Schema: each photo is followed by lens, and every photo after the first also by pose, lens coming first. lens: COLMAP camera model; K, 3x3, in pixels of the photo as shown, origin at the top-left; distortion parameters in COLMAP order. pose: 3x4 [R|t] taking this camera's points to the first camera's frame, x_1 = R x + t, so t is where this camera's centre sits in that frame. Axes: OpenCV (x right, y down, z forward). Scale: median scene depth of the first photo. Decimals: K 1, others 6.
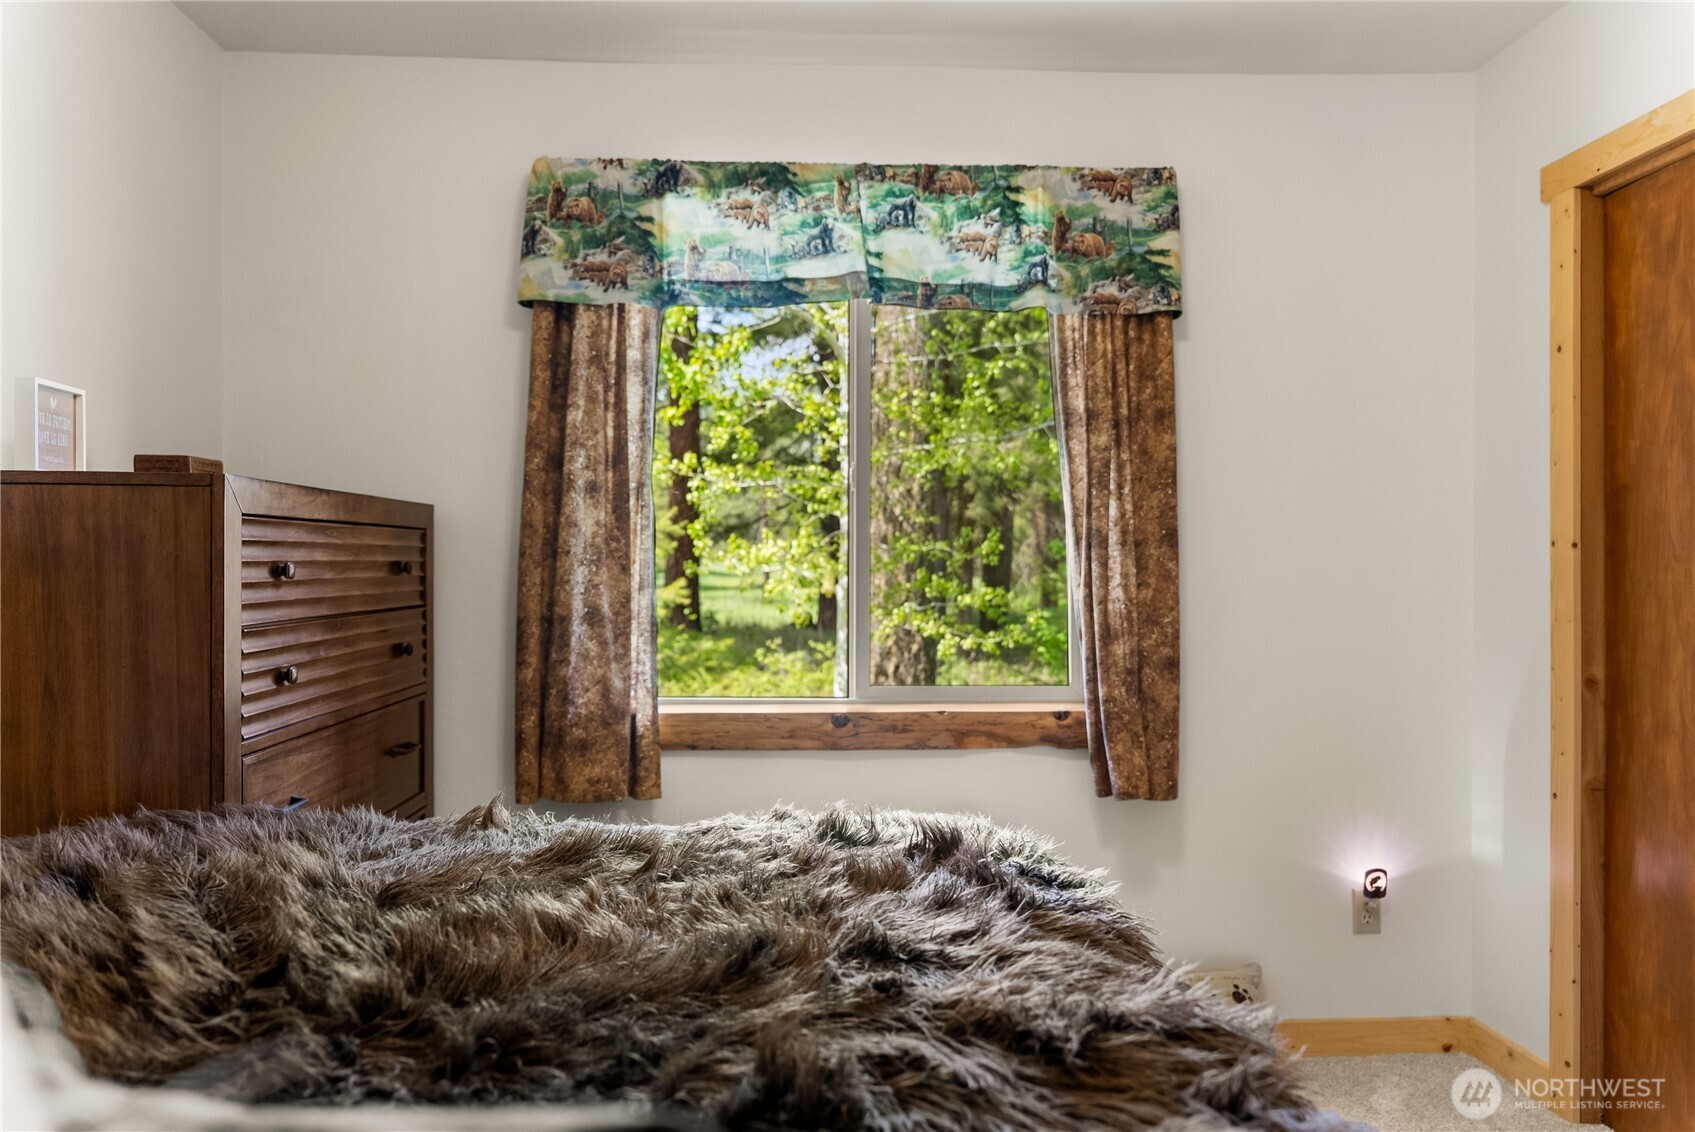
lens RADIAL K [[1205.6, 0, 847.5], [0, 1205.6, 579.5], [0, 0, 1]] dist [-0.005849, 0.006777]
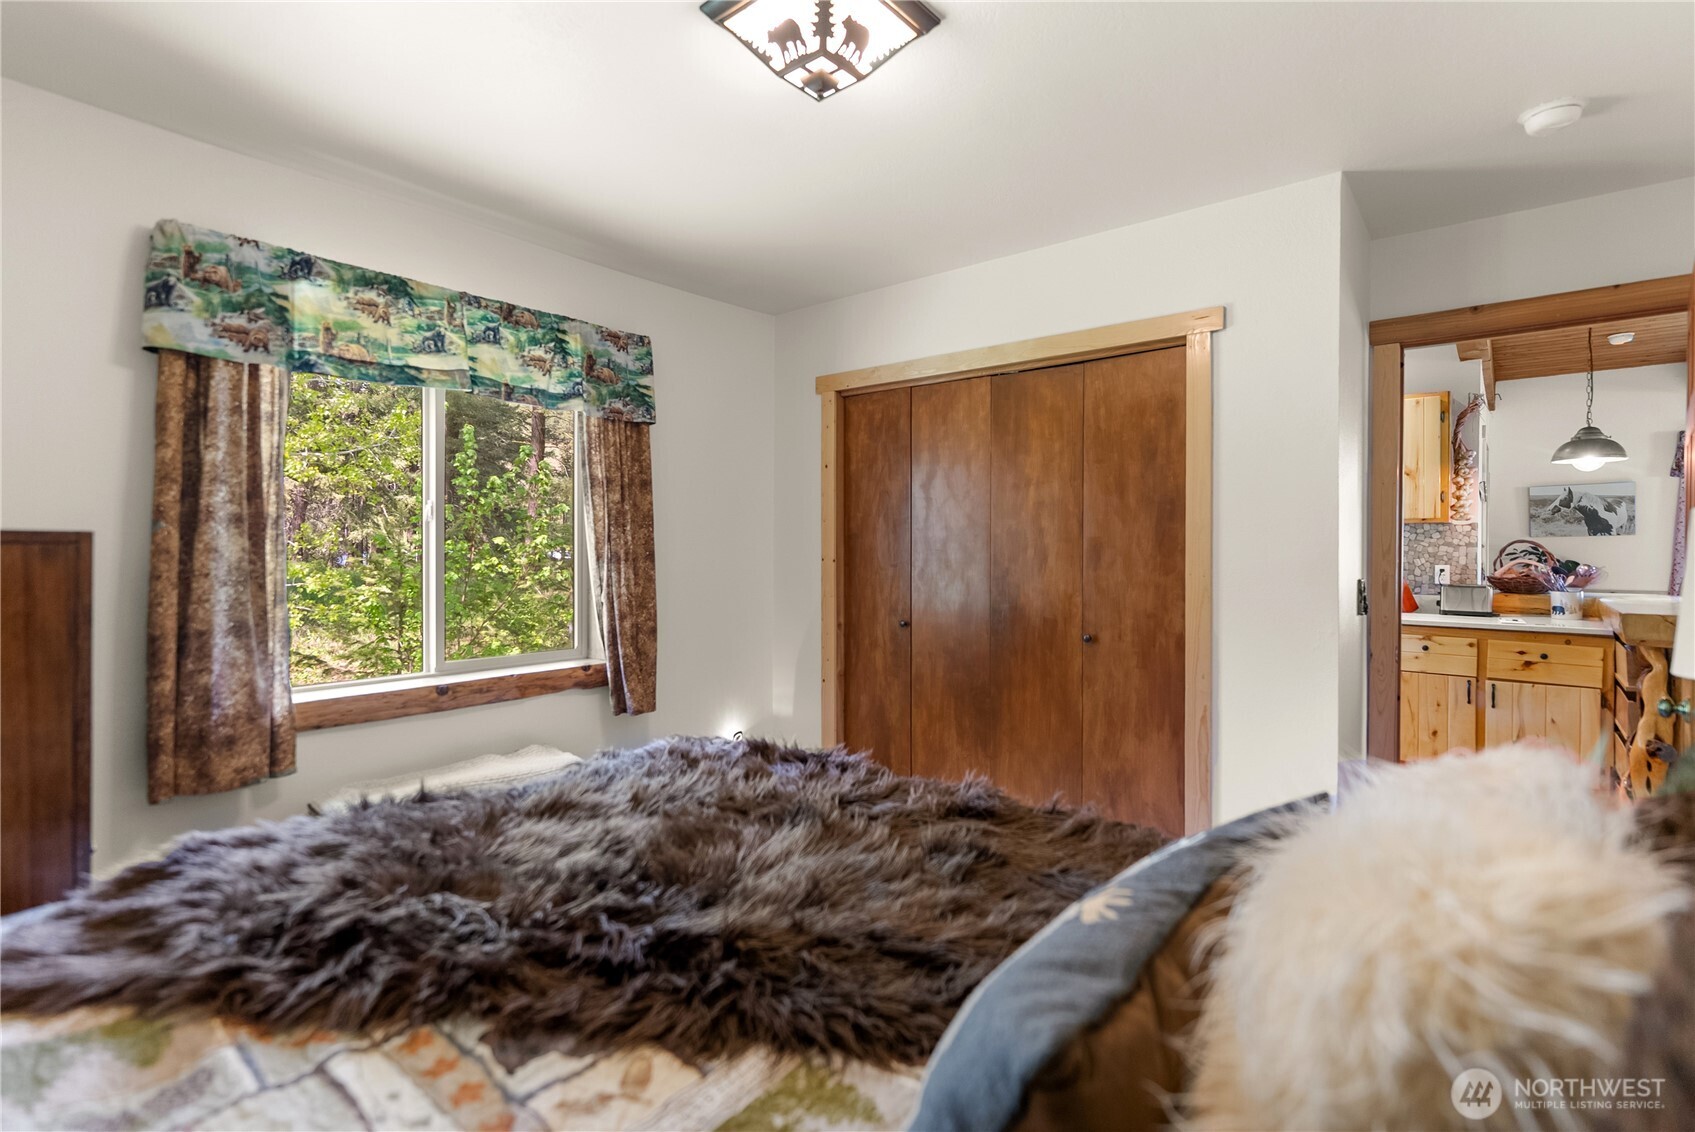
lens RADIAL K [[795.3, 0, 848.5], [0, 795.3, 553.1], [0, 0, 1]] dist [0.002340, -0.000073]
pose [[0.672244, -0.005448, 0.740309, -0.376476], [0.001108, 0.999979, 0.006353, -0.046503], [-0.740329, -0.003450, 0.672236, 0.041948]]
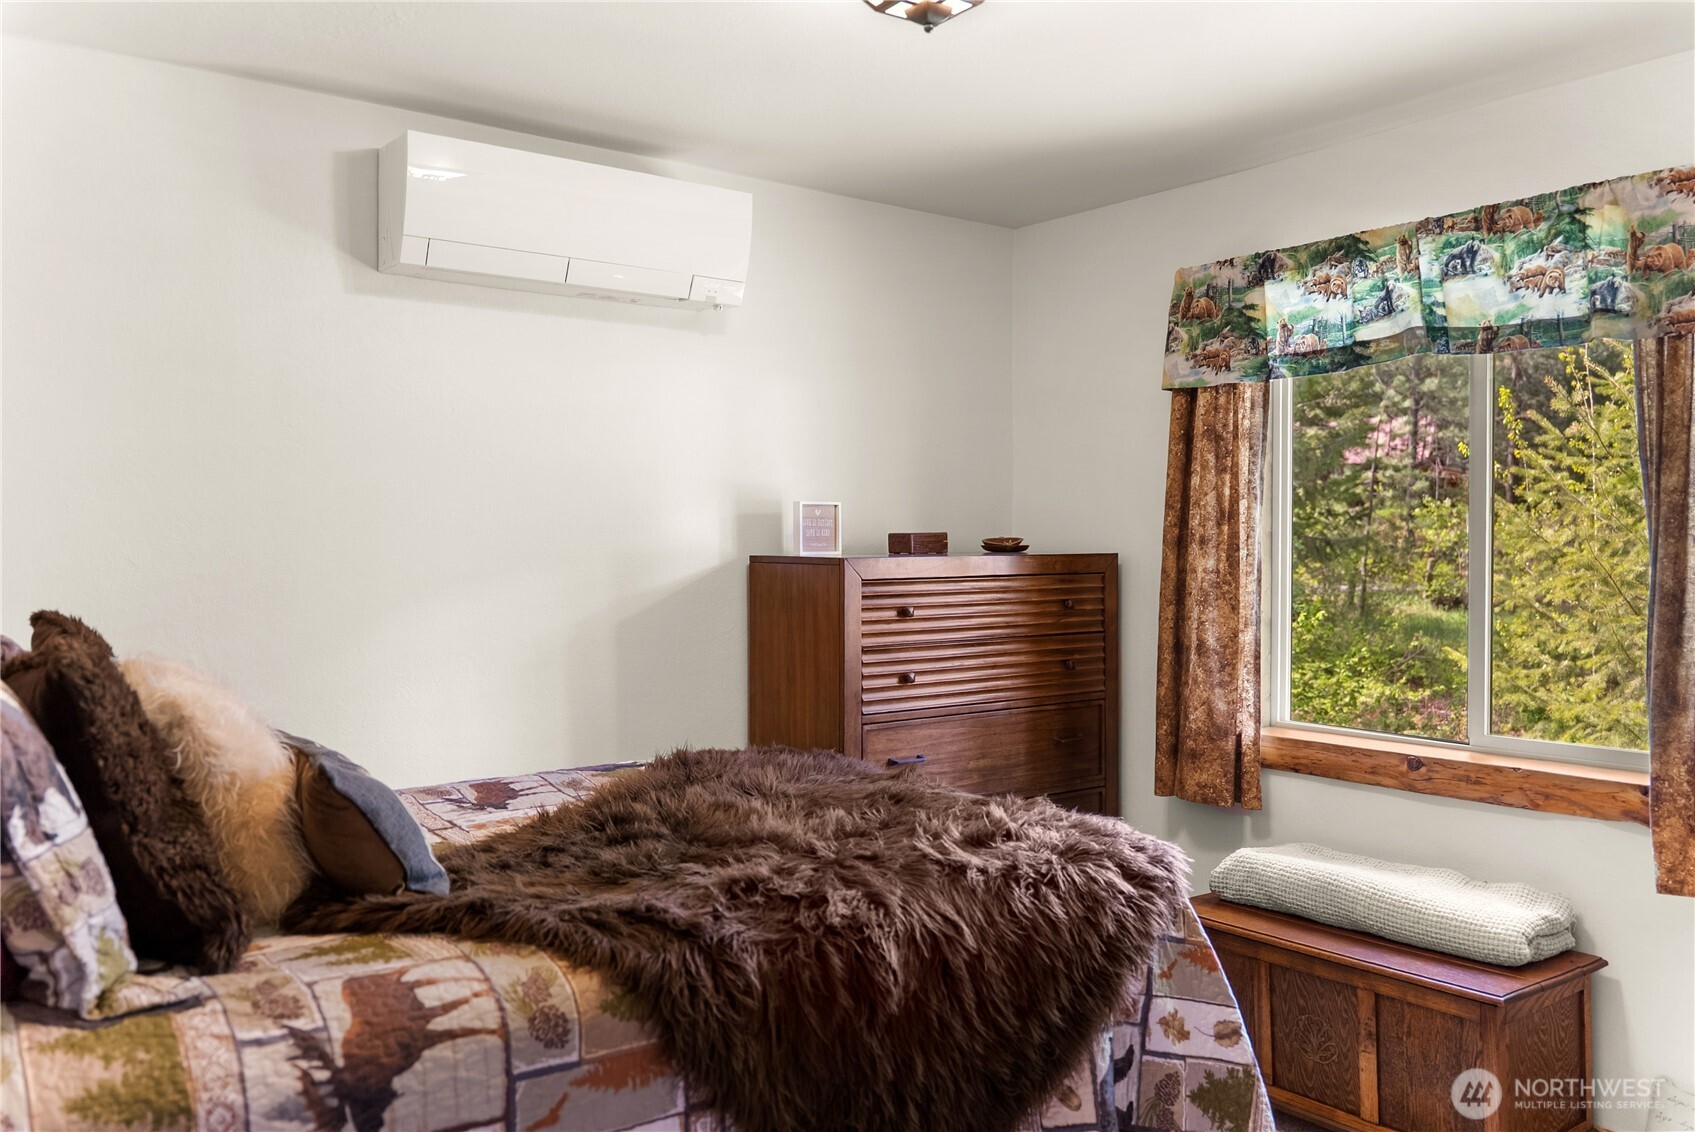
lens RADIAL K [[1366.7, 0, 850.1], [0, 1366.7, 556.9], [0, 0, 1]] dist [0.003980, 0.007528]
pose [[0.556122, 0.004866, -0.831086, 0.708484], [-0.005430, 0.999983, 0.002222, -0.059773], [0.831083, 0.003277, 0.556139, -0.047210]]
